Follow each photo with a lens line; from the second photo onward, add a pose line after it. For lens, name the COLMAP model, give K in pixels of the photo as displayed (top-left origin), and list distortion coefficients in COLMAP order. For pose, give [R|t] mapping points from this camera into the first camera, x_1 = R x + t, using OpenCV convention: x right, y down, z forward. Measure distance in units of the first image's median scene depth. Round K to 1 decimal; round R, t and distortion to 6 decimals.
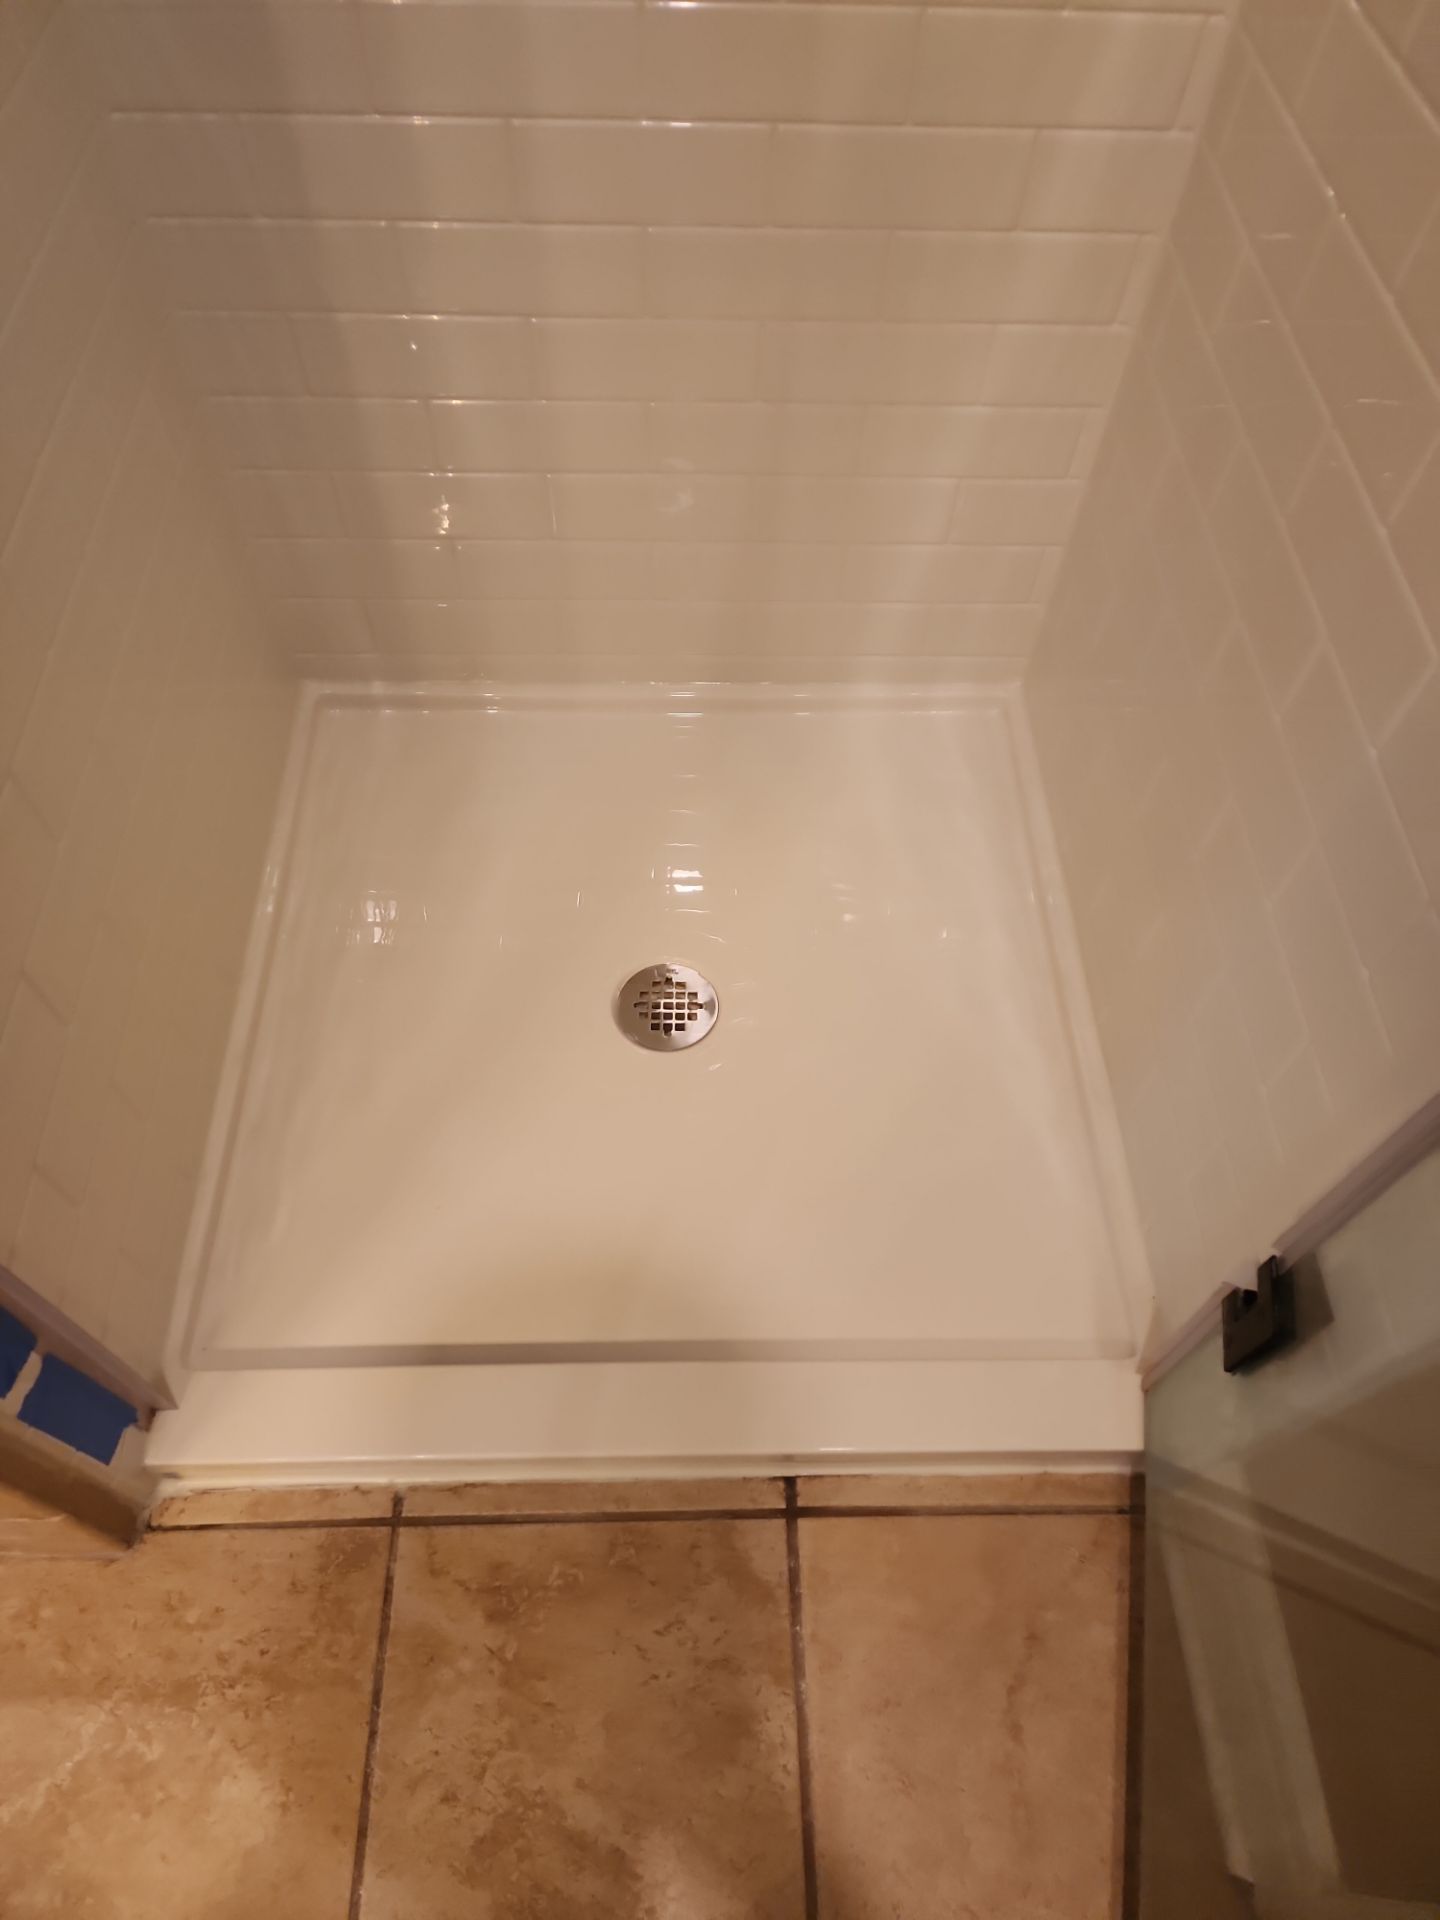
lens RADIAL K [[1273.1, 0, 729.3], [0, 1273.1, 916.4], [0, 0, 1]] dist [0.077439, -0.075379]
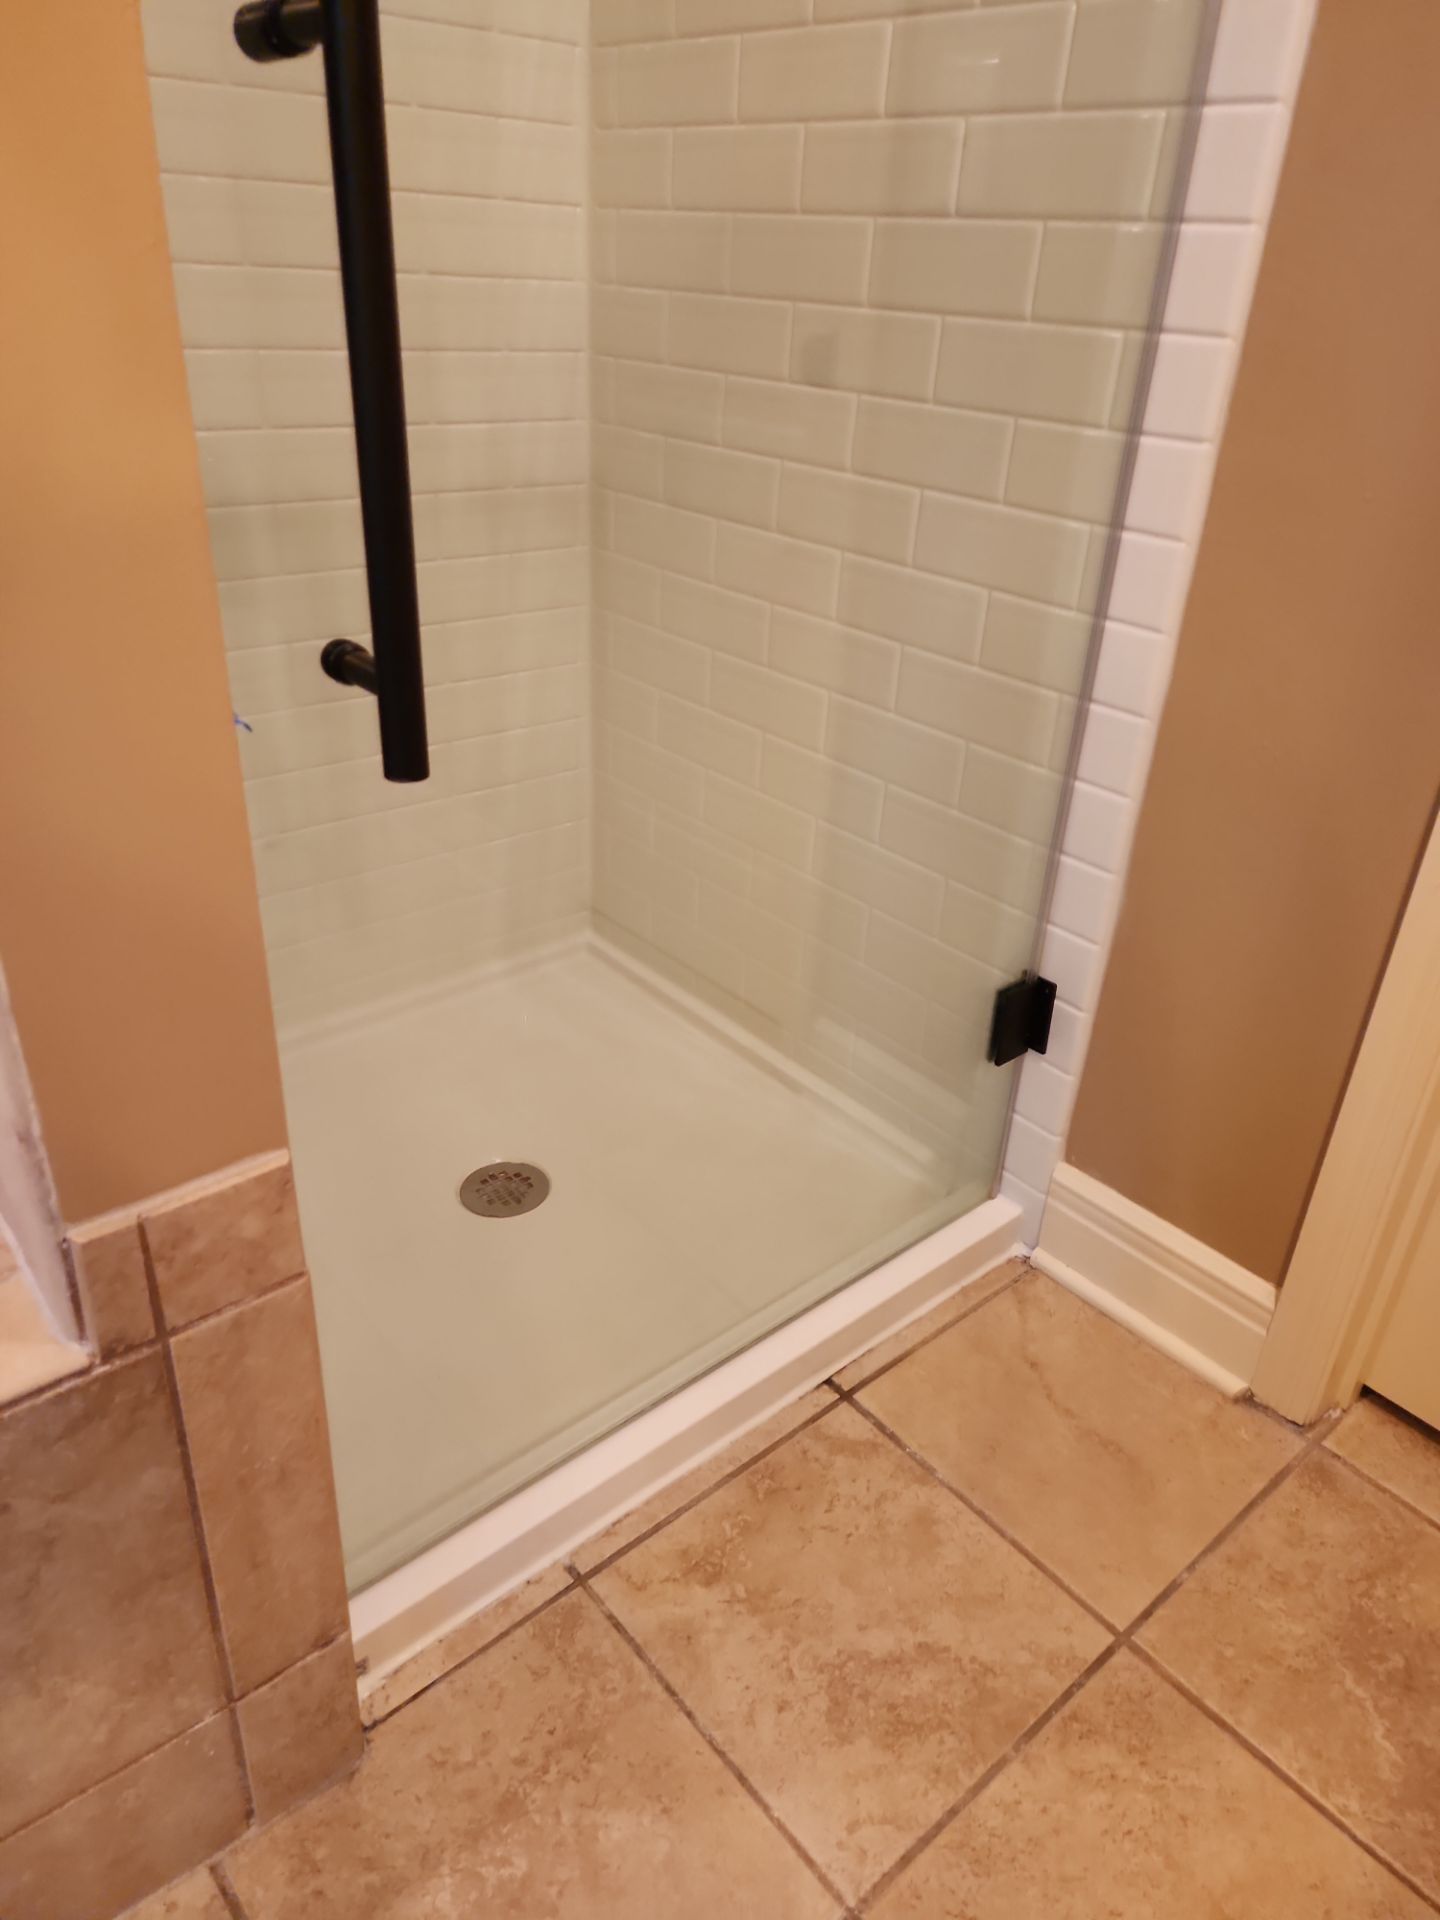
lens RADIAL K [[1273.1, 0, 729.3], [0, 1273.1, 916.4], [0, 0, 1]] dist [0.077439, -0.075379]
pose [[0.770141, -0.279424, 0.573415, -0.644690], [0.513245, 0.805238, -0.296937, 0.428438], [-0.378764, 0.522986, 0.763560, -0.127514]]
